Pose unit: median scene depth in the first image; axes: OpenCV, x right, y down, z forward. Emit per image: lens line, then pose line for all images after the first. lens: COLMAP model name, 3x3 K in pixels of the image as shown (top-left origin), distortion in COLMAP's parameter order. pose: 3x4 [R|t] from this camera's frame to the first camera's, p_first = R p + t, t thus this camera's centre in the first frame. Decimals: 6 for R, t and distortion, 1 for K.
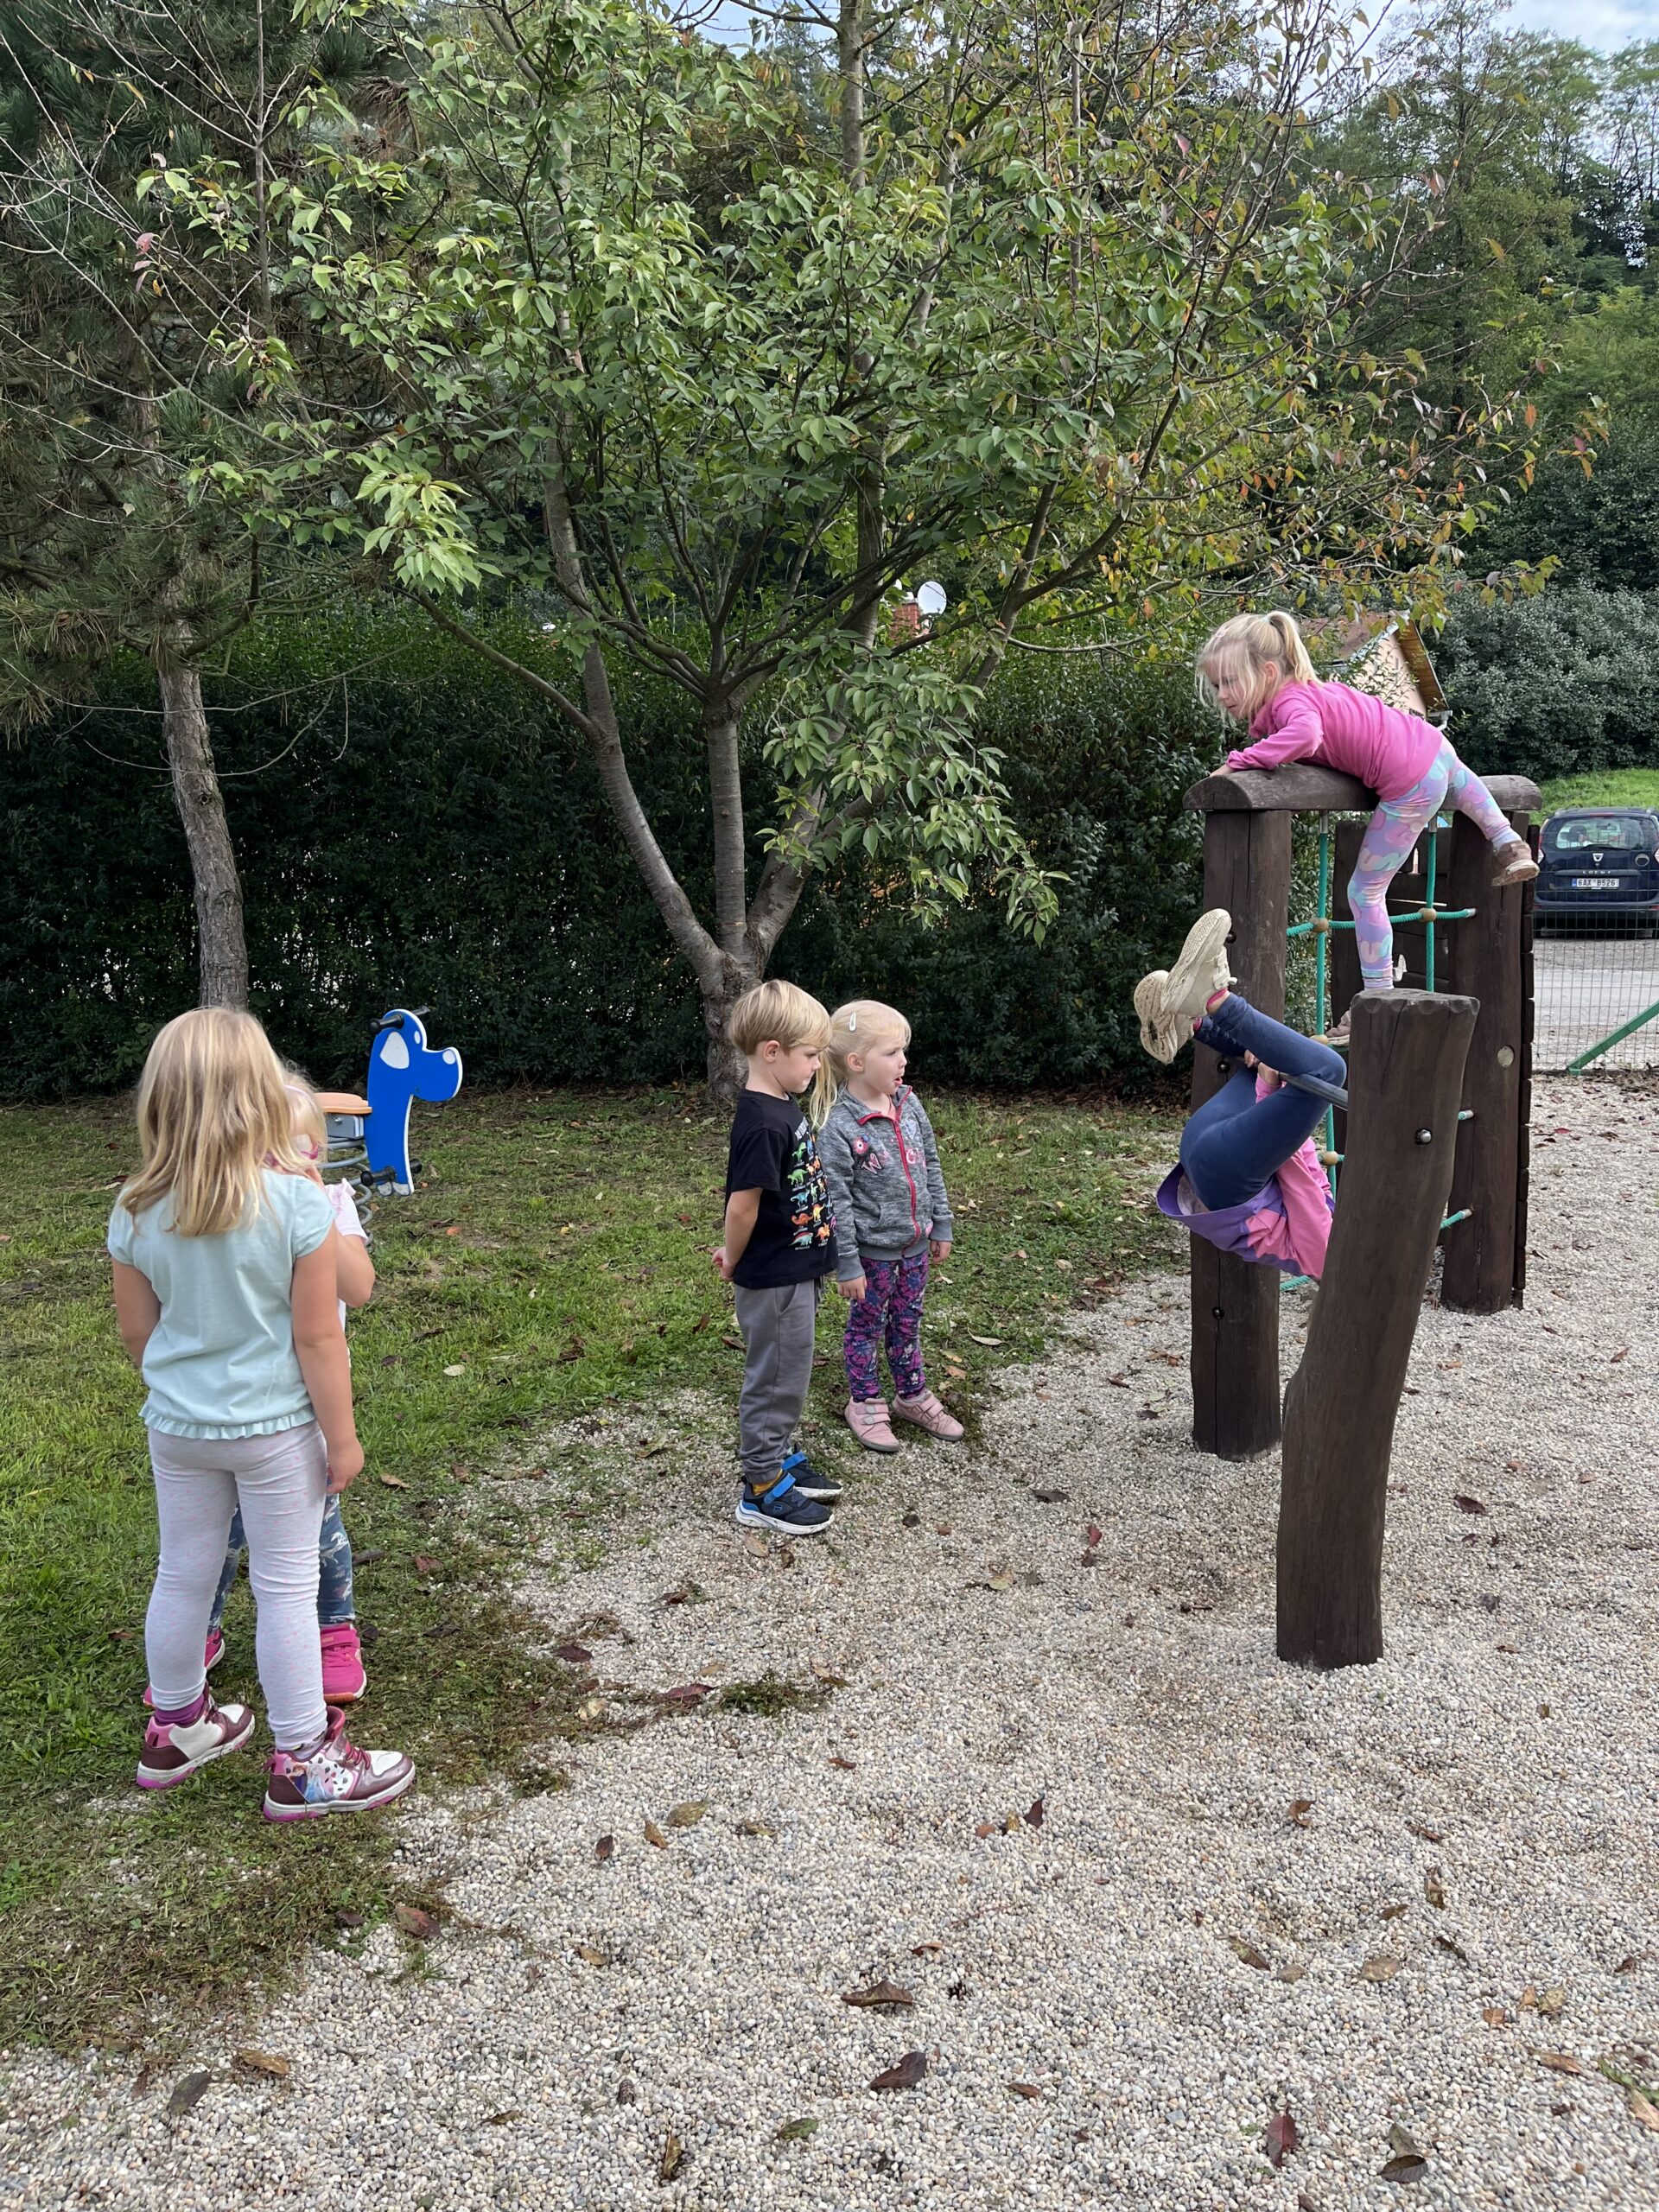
lens RADIAL K [[1660.1, 0, 829.5], [0, 1660.1, 1106.0], [0, 0, 1]] dist [0.075514, -0.099776]
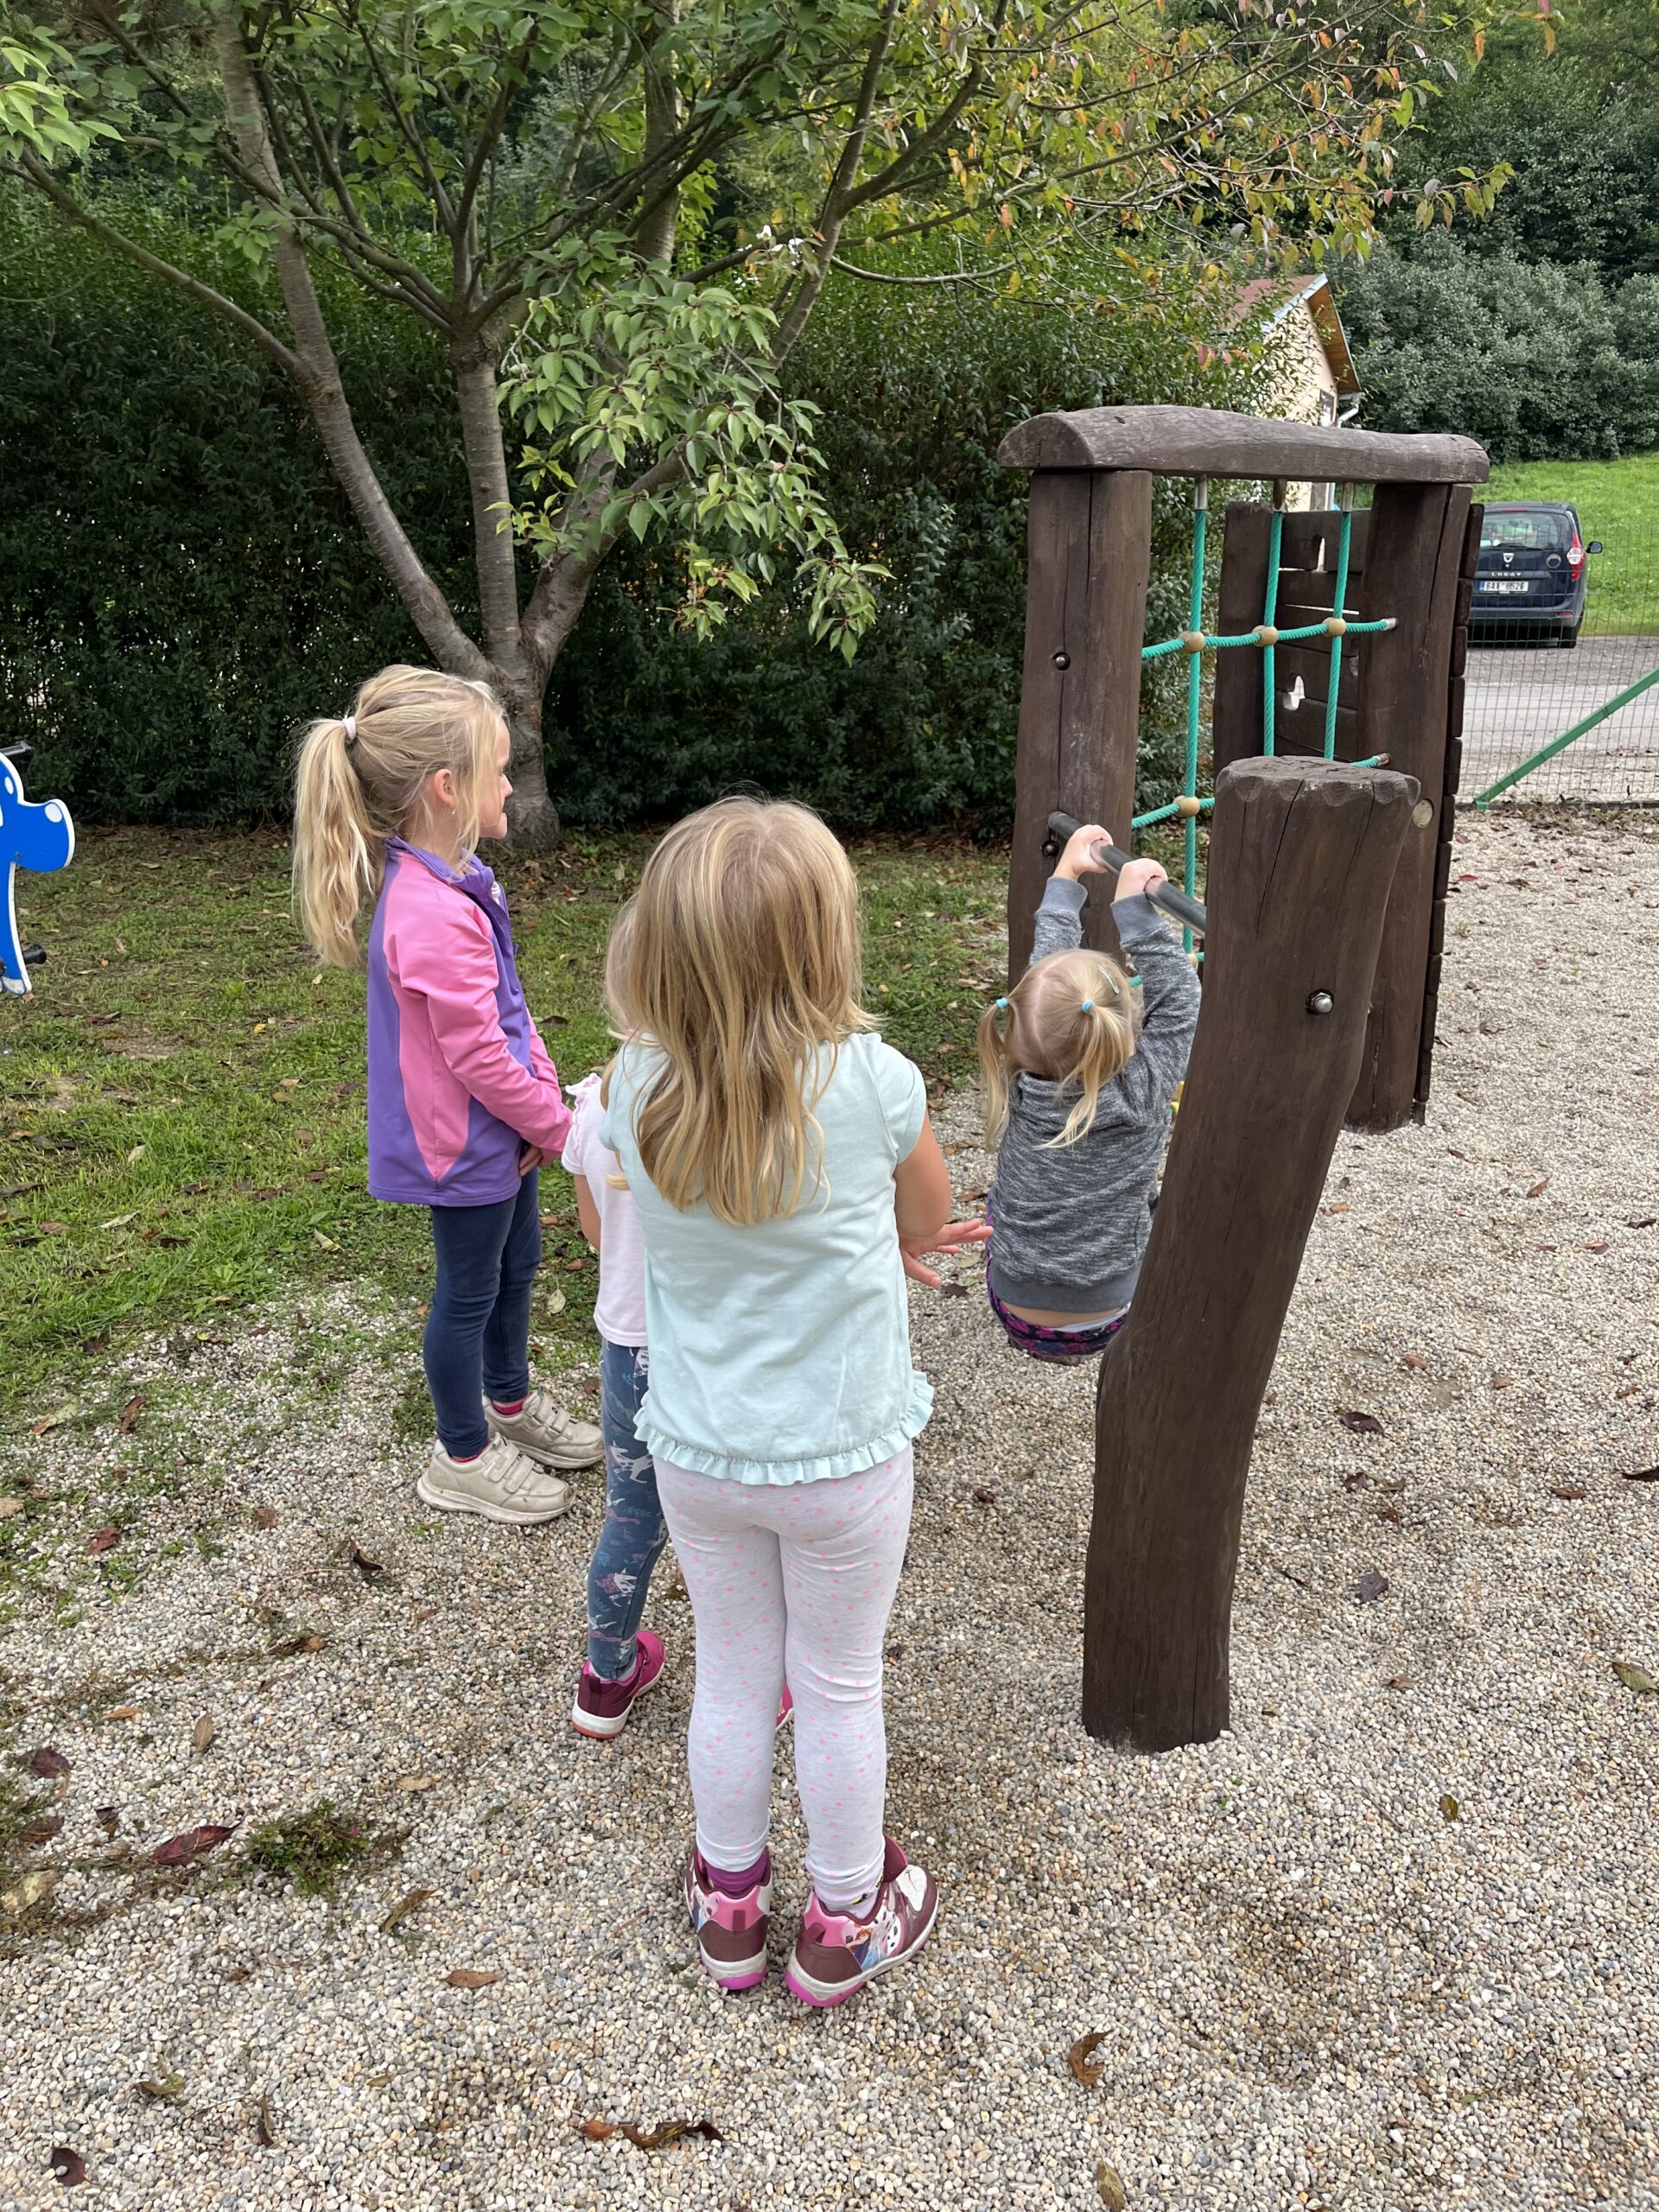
lens RADIAL K [[1666.6, 0, 850.1], [0, 1666.6, 1102.0], [0, 0, 1]] dist [0.073450, -0.106939]
pose [[0.997201, -0.015300, 0.073181, 0.060992], [0.002887, 0.985986, 0.166806, -0.022830], [-0.074708, -0.166127, 0.983270, 0.178439]]
